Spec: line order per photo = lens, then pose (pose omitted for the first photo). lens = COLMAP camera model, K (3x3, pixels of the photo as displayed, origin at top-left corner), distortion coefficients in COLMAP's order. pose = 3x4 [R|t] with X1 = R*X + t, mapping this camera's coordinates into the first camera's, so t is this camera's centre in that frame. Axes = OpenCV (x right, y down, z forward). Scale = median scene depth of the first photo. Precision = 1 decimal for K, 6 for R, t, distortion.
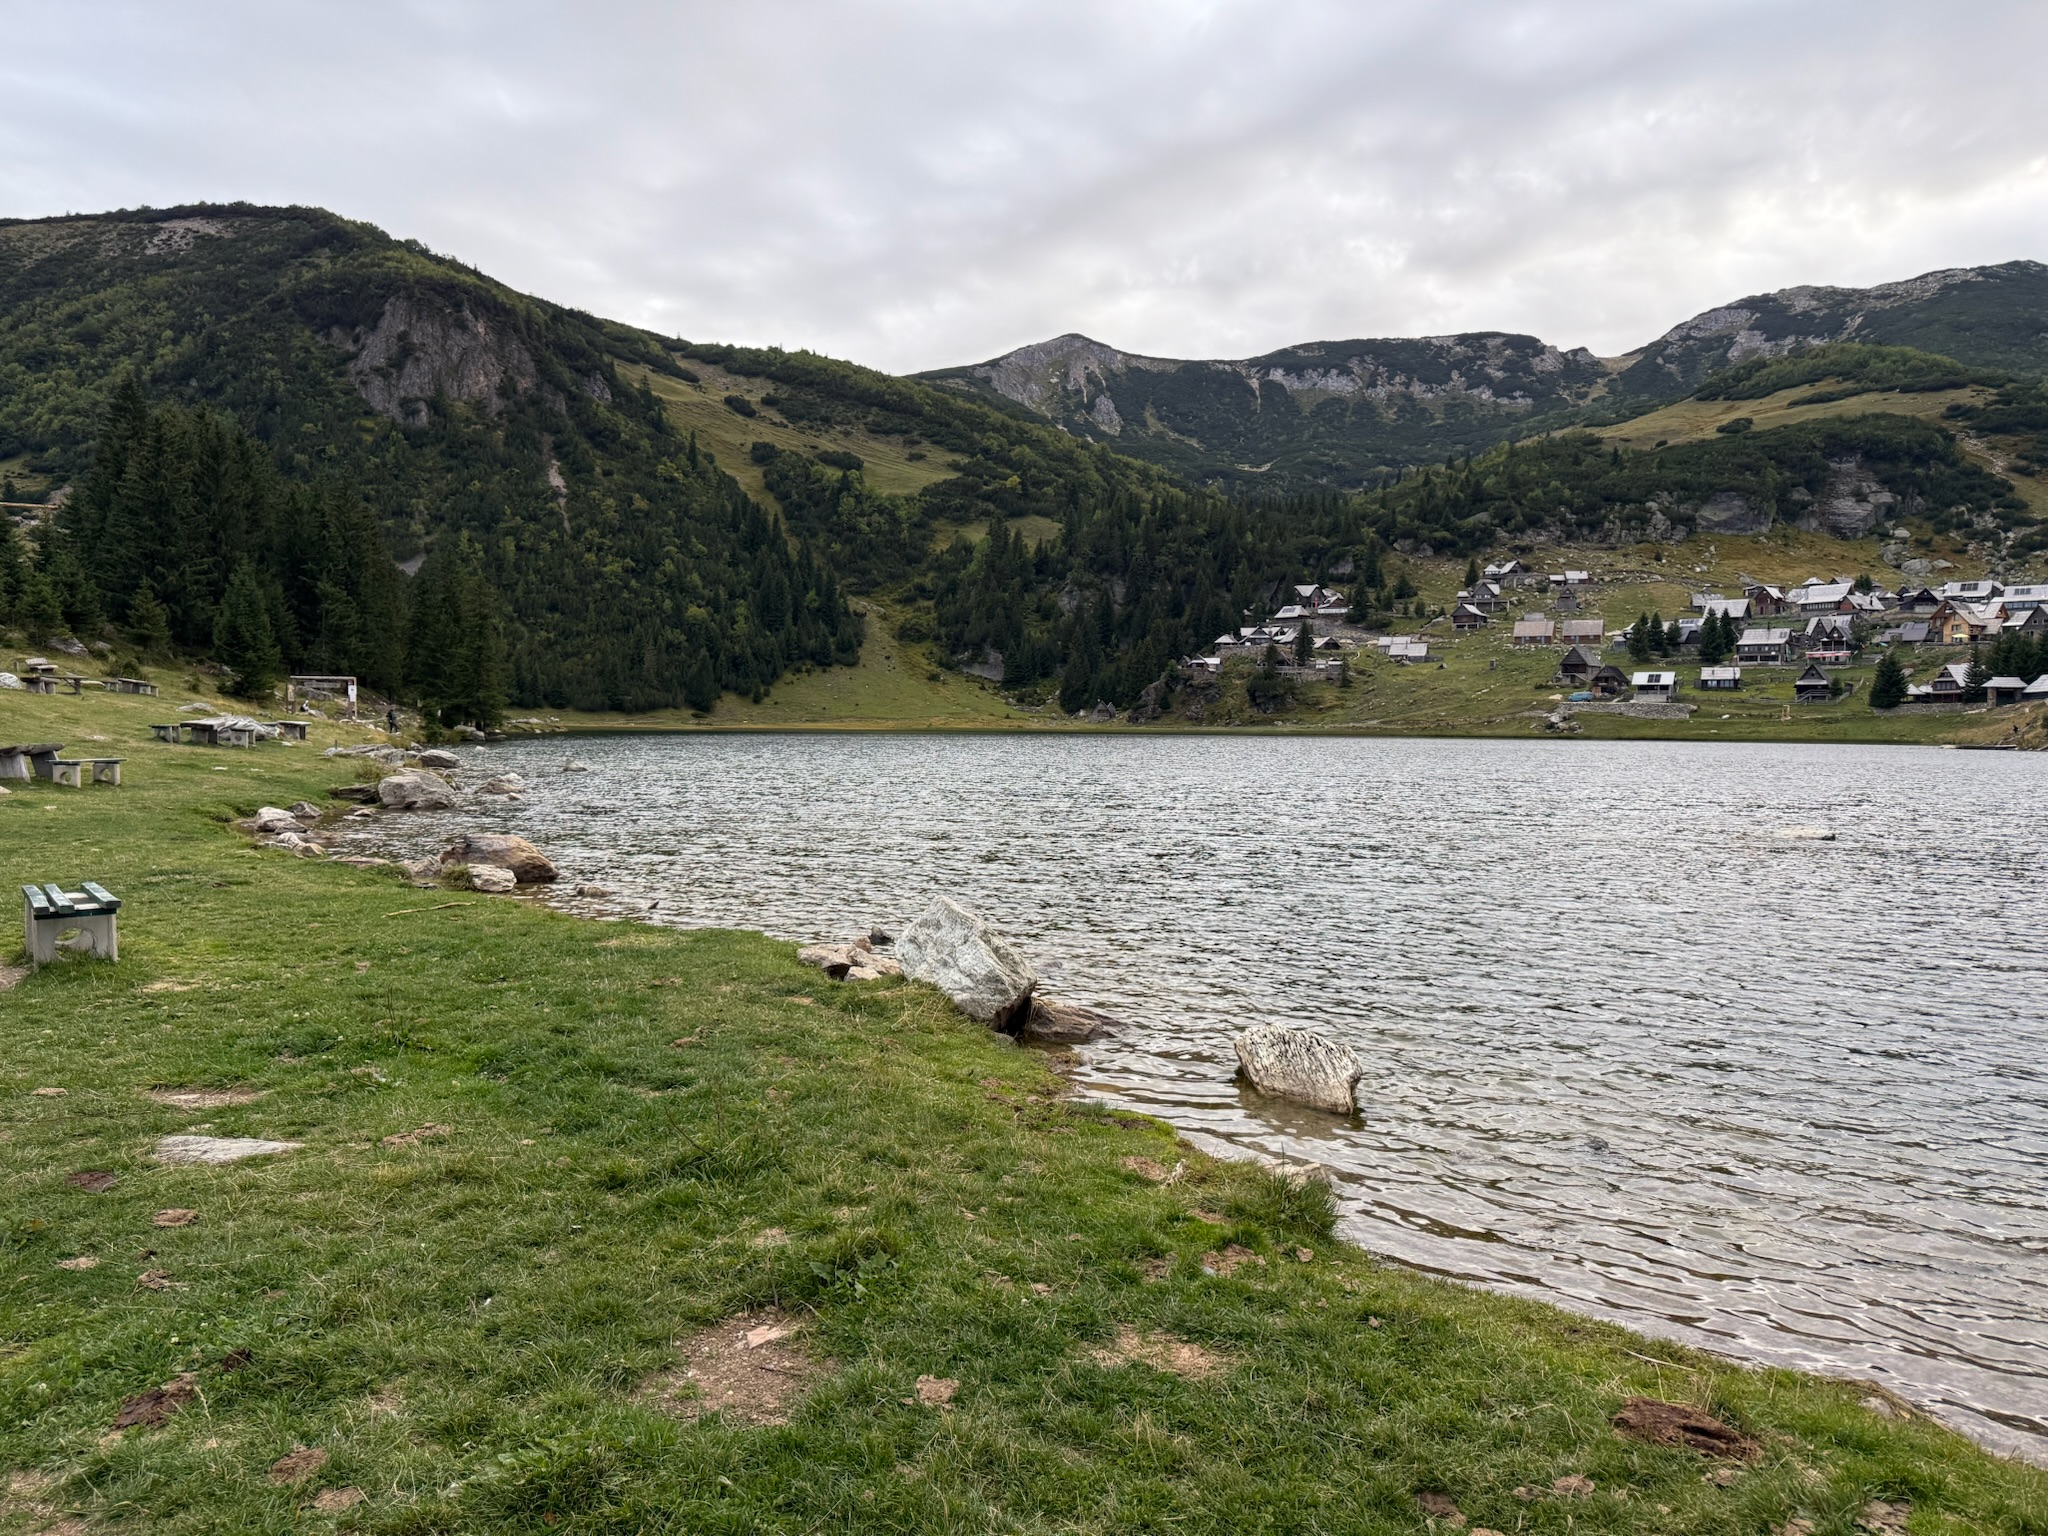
lens RADIAL K [[1460.0, 0, 1020.2], [0, 1460.0, 763.0], [0, 0, 1]] dist [0.023973, -0.006347]
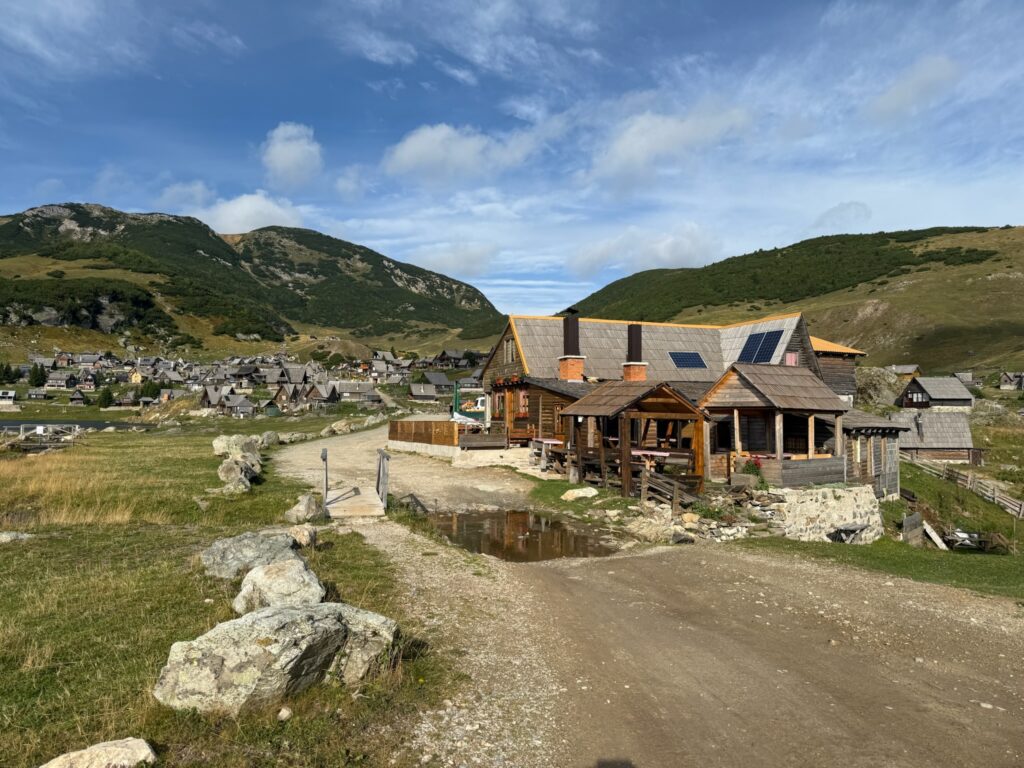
lens RADIAL K [[724.4, 0, 512.0], [0, 724.4, 384.0], [0, 0, 1]] dist [0.074823, -0.079618]
pose [[0.542438, 0.036028, 0.839323, -0.052403], [0.020060, 0.998240, -0.055814, 0.003593], [-0.839856, 0.047113, 0.540760, -0.145643]]
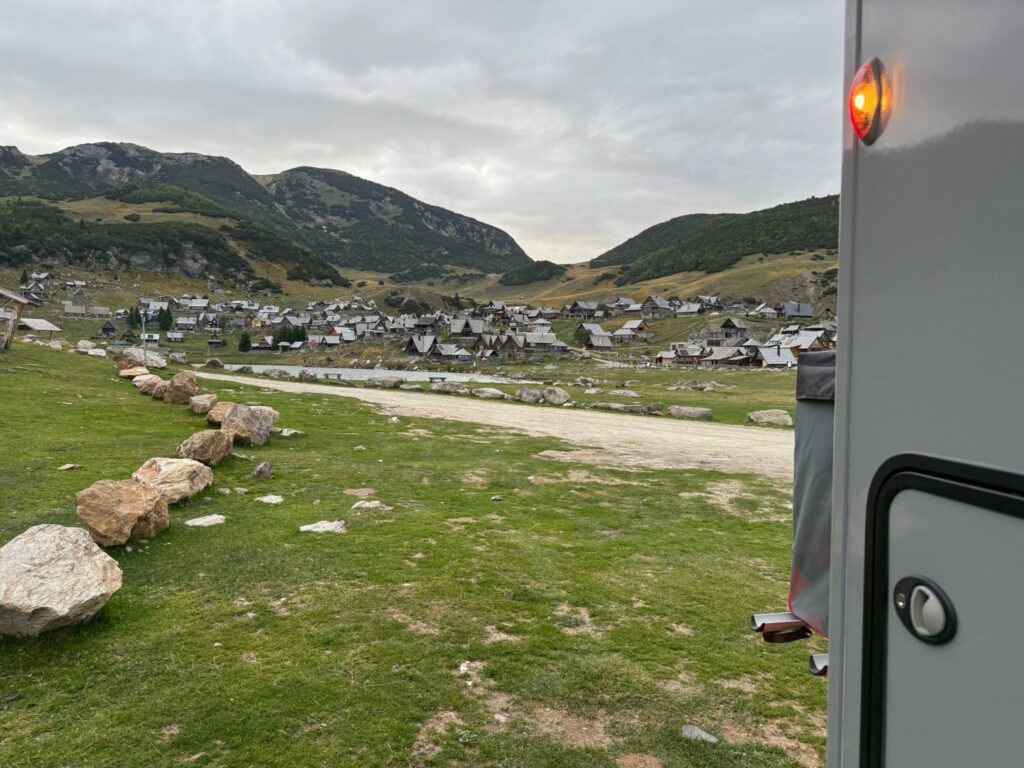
lens RADIAL K [[724.8, 0, 512.0], [0, 724.8, 384.0], [0, 0, 1]] dist [0.106719, -0.145880]
pose [[0.554968, -0.021038, 0.831606, -0.133836], [0.008219, 0.999770, 0.019808, 0.000190], [-0.831831, -0.004158, 0.555013, -0.084687]]
